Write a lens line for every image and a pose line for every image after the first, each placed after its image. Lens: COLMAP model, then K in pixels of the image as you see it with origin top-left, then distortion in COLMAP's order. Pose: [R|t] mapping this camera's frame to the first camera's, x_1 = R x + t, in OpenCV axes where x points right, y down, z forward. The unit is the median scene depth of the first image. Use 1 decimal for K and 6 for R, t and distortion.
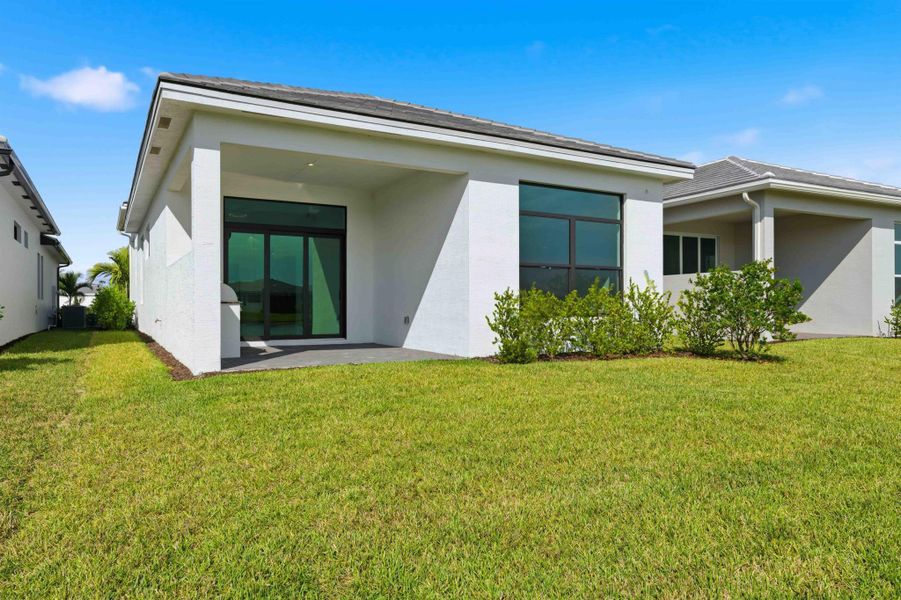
lens RADIAL K [[594.4, 0, 447.0], [0, 594.4, 302.2], [0, 0, 1]] dist [-0.012131, -0.002659]
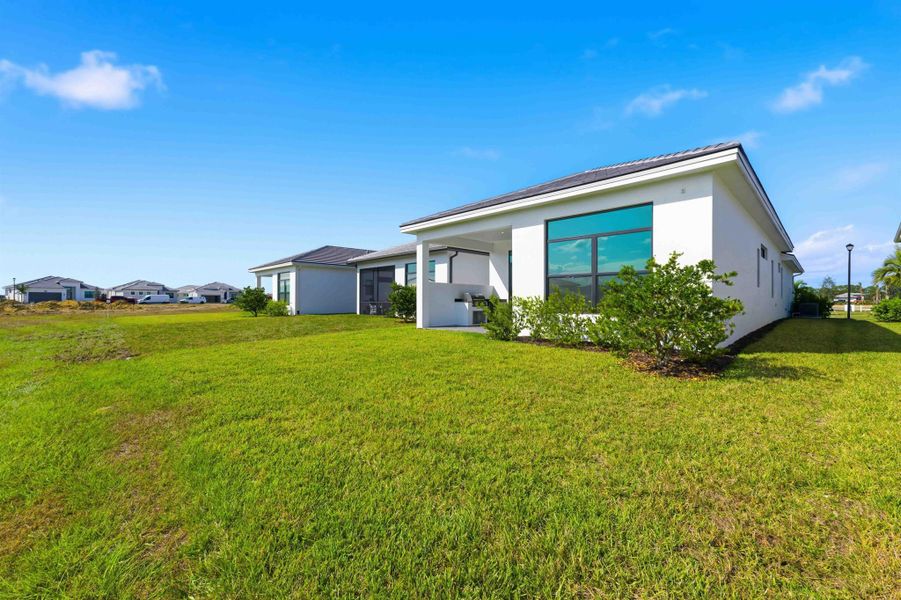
lens RADIAL K [[359.8, 0, 453.9], [0, 359.8, 299.2], [0, 0, 1]] dist [-0.007171, 0.001123]
pose [[0.263641, -0.001225, -0.964620, 0.762396], [-0.004345, 0.999988, -0.002458, -0.003543], [0.964611, 0.004840, 0.263632, 0.450510]]
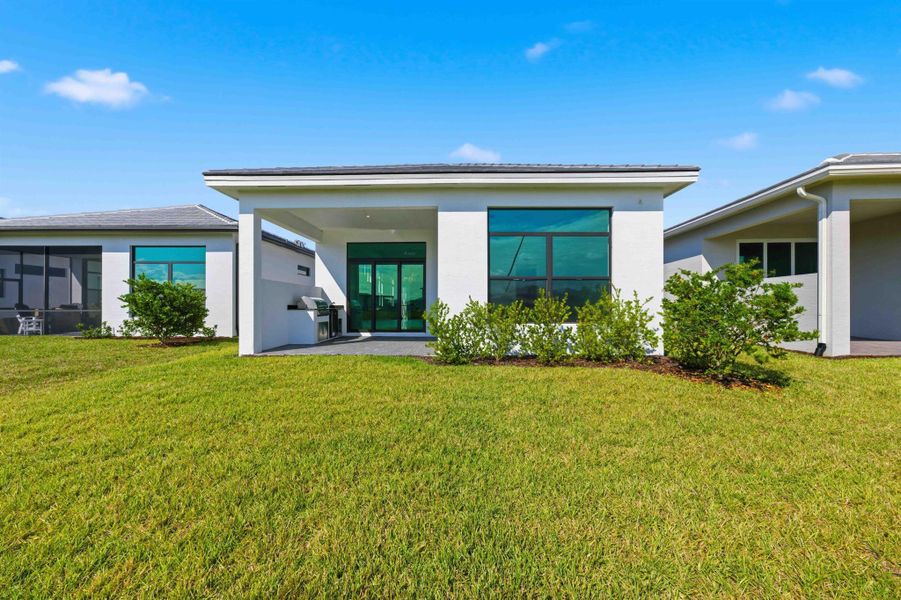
lens RADIAL K [[359.8, 0, 443.3], [0, 359.8, 301.1], [0, 0, 1]] dist [-0.007171, 0.001123]
pose [[0.858812, -0.004639, -0.512270, 0.338921], [0.000449, 0.999965, -0.008303, -0.009796], [0.512291, 0.006901, 0.858784, 0.280218]]
